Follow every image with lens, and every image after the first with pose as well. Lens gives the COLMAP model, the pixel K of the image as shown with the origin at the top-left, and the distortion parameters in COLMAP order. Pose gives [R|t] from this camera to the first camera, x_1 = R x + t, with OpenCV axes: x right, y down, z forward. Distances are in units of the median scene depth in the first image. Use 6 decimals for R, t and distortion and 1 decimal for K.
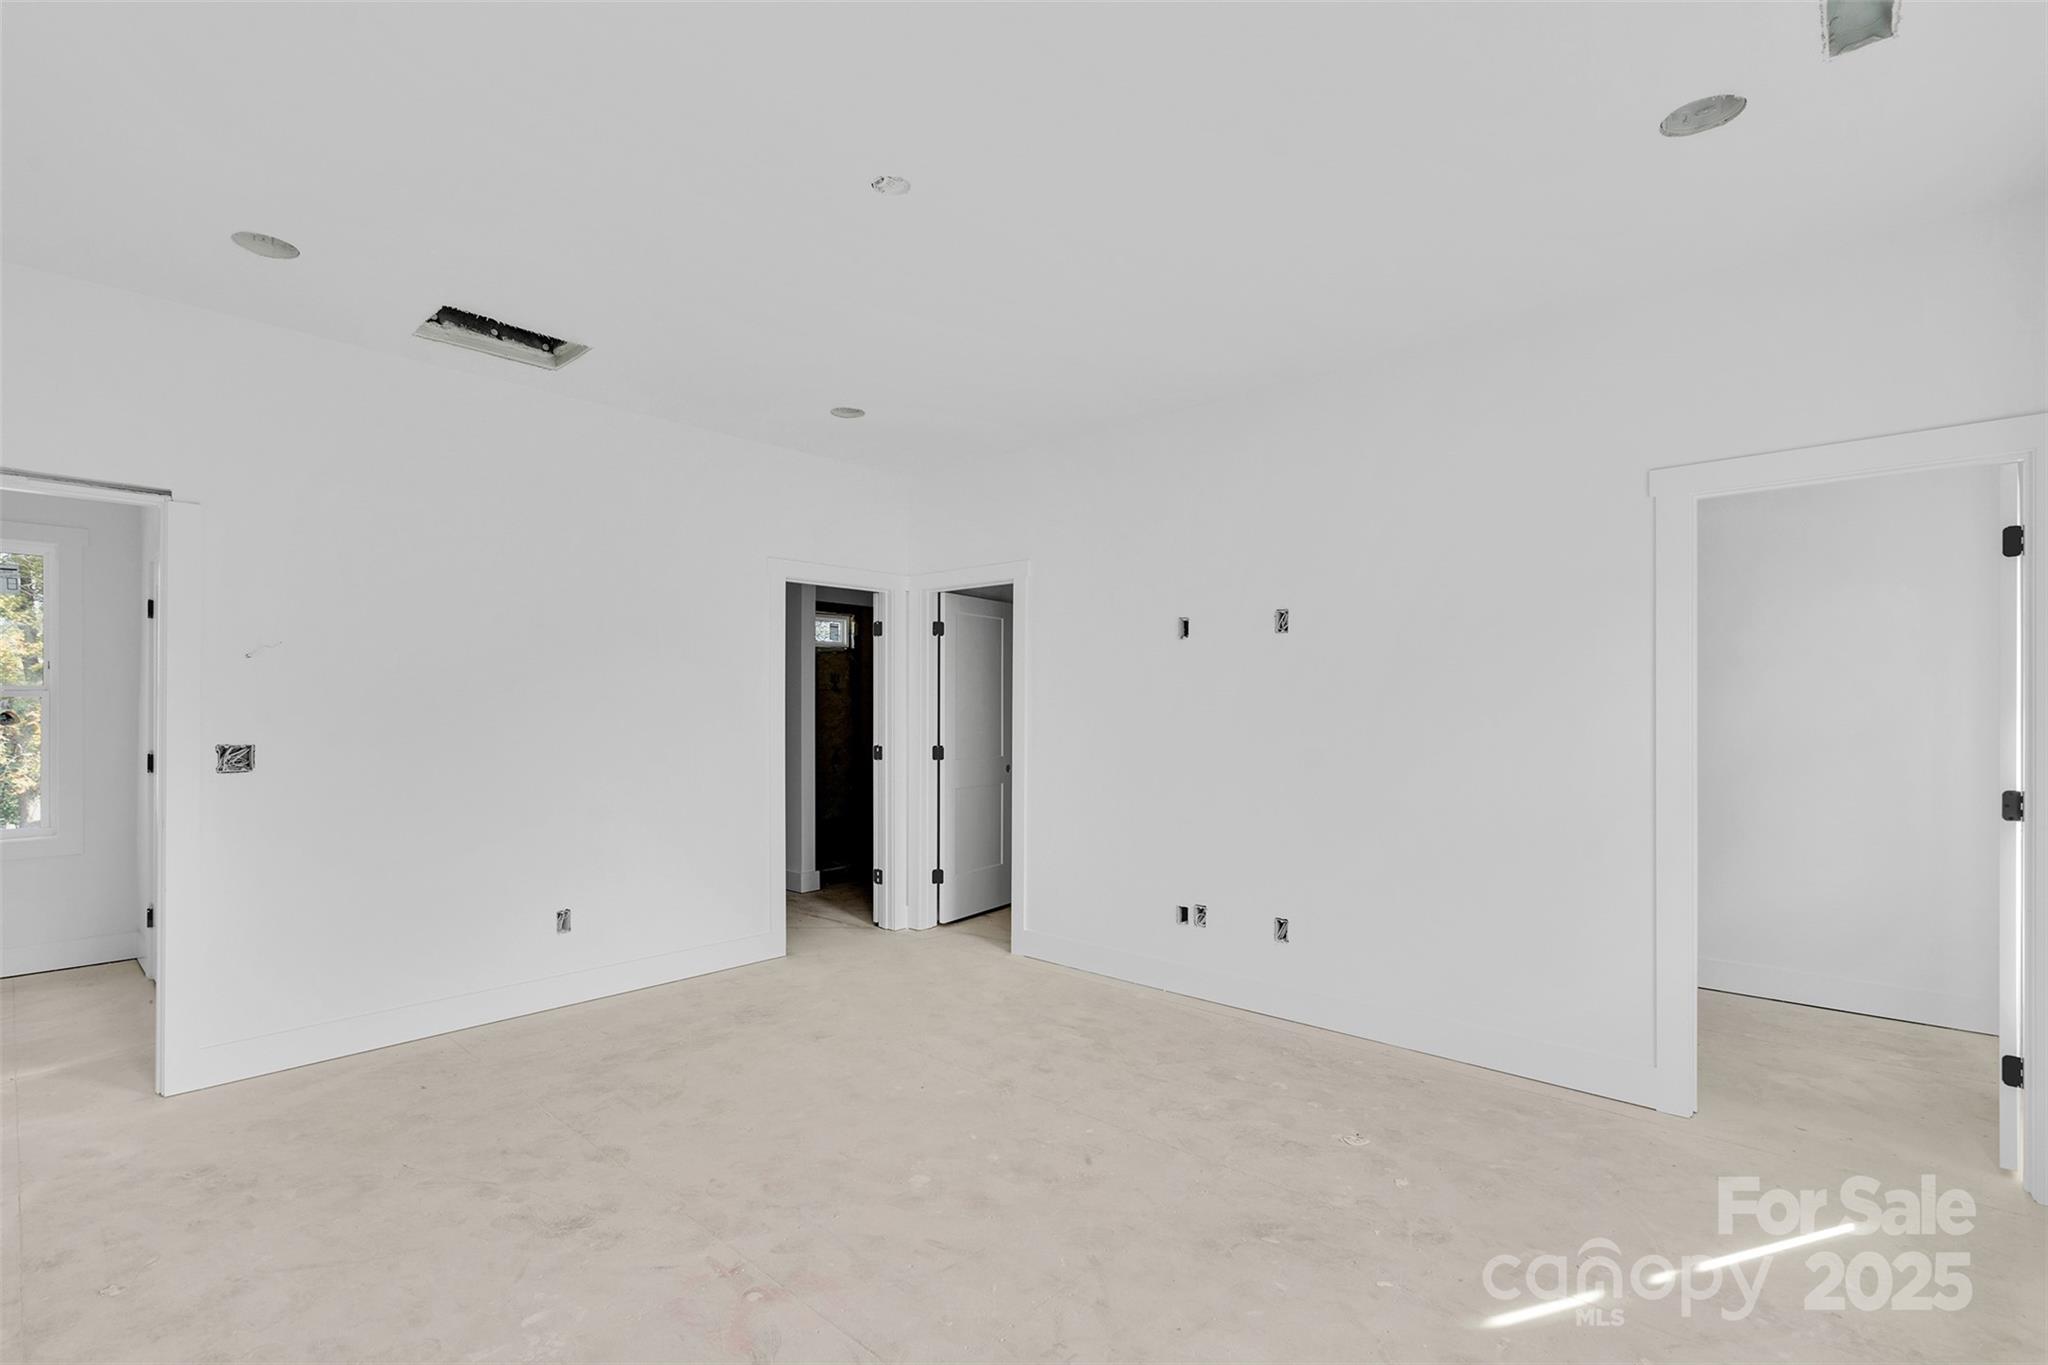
lens RADIAL K [[926.0, 0, 1010.9], [0, 926.0, 700.7], [0, 0, 1]] dist [-0.002745, -0.000037]
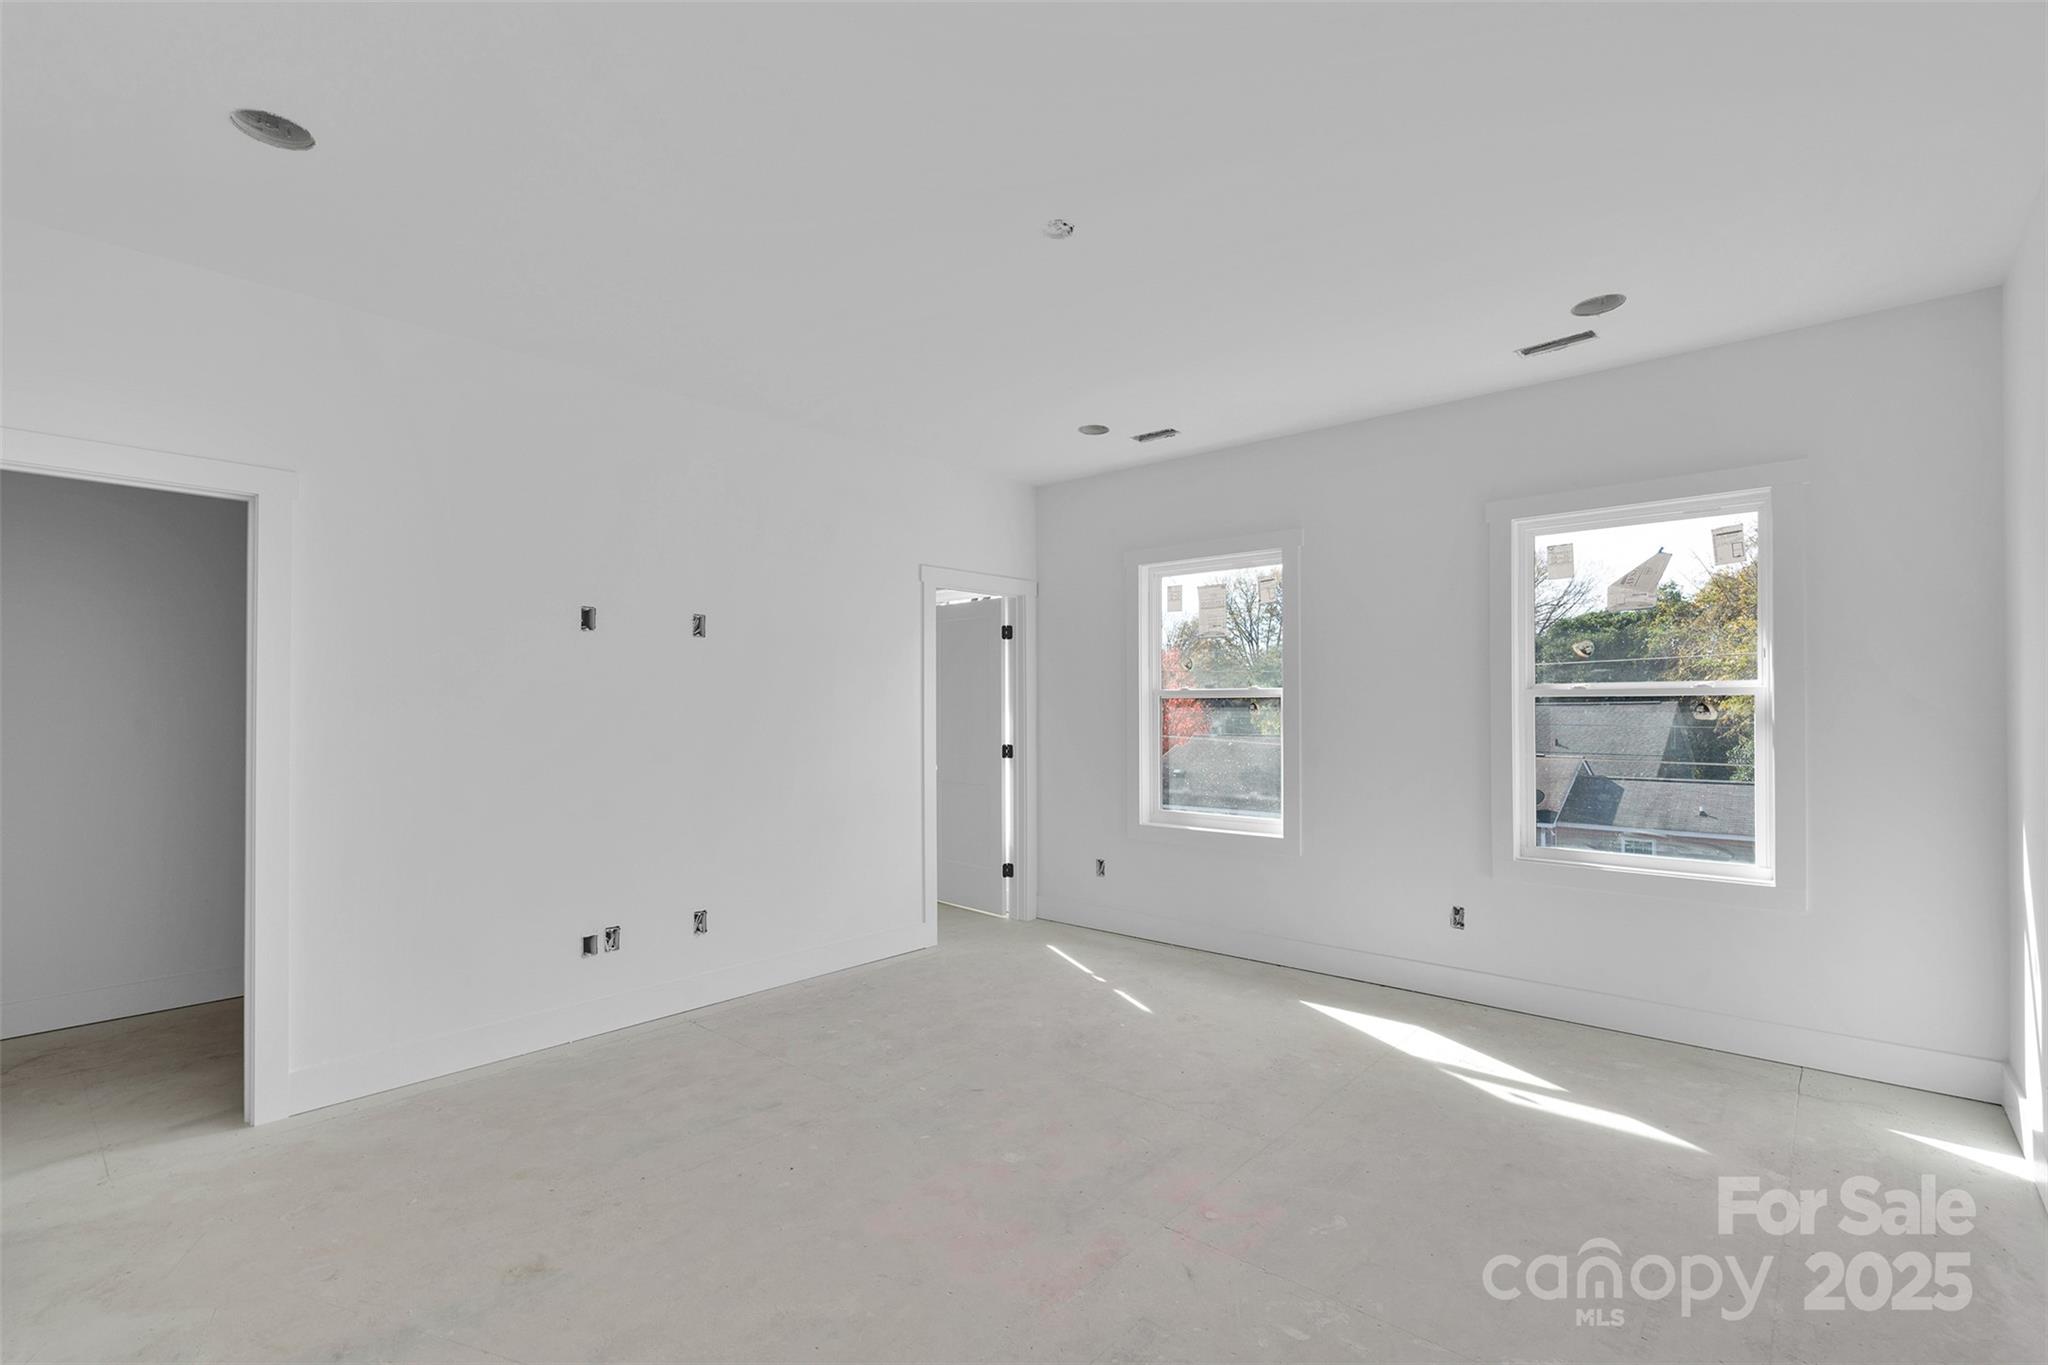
lens RADIAL K [[926.0, 0, 1010.9], [0, 926.0, 700.7], [0, 0, 1]] dist [-0.002745, -0.000037]
pose [[-0.012242, 0.006589, 0.999903, -0.932036], [-0.003335, 0.999972, -0.006630, 0.005425], [-0.999920, -0.003416, -0.012220, 0.821319]]
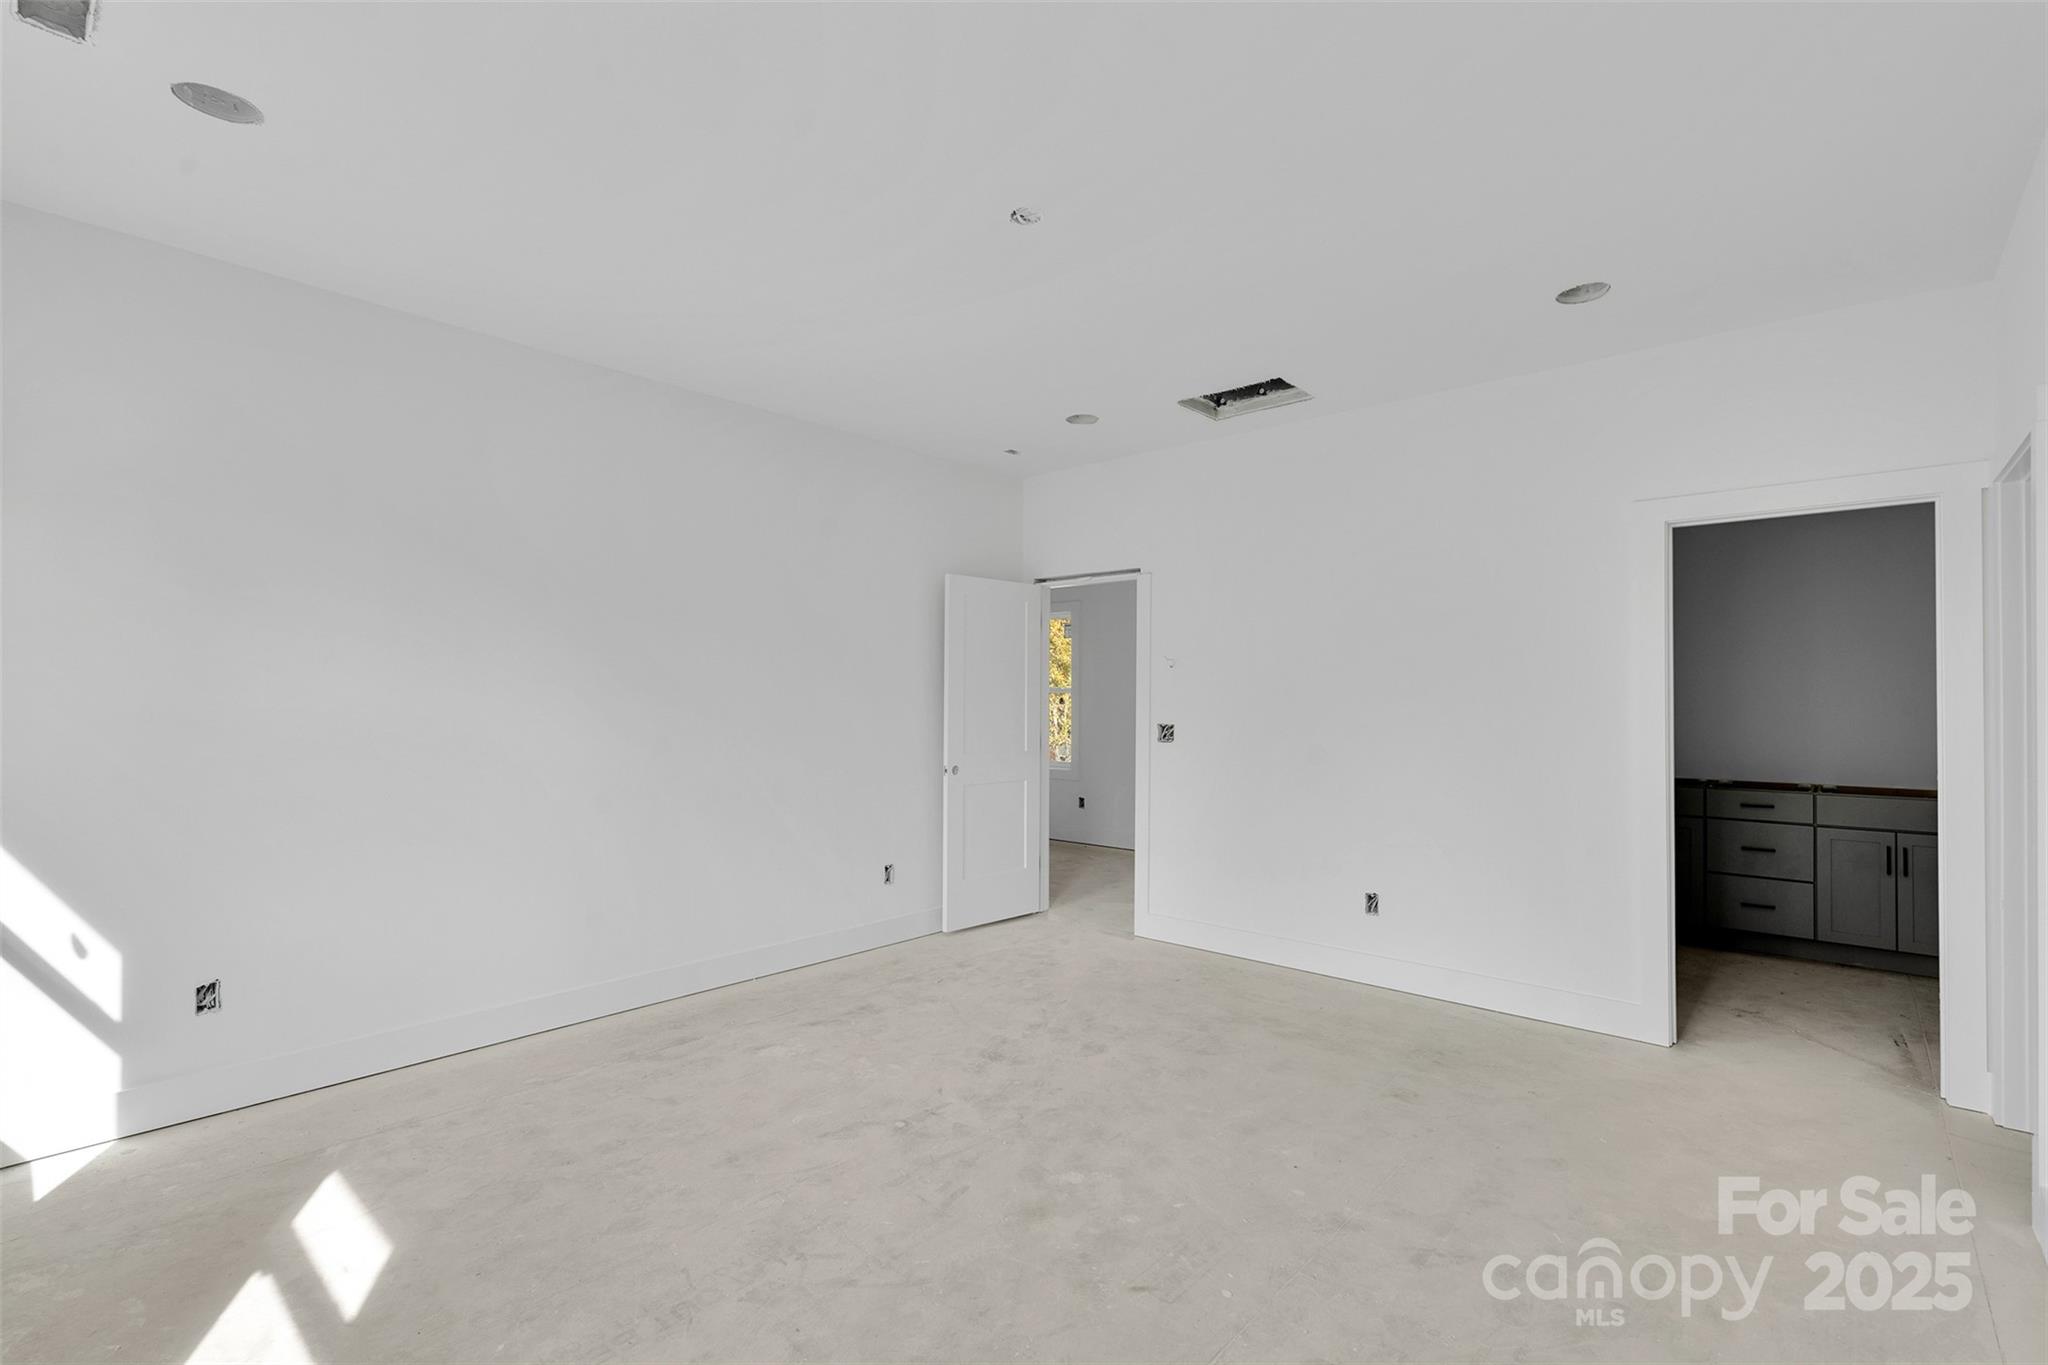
lens RADIAL K [[923.9, 0, 1024.0], [0, 923.9, 682.5], [0, 0, 1]] dist [0.000613, 0.000129]
pose [[0.022985, -0.017575, -0.999581, 0.725329], [0.002693, 0.999843, -0.017518, 0.004957], [0.999732, -0.002289, 0.023029, 0.748187]]
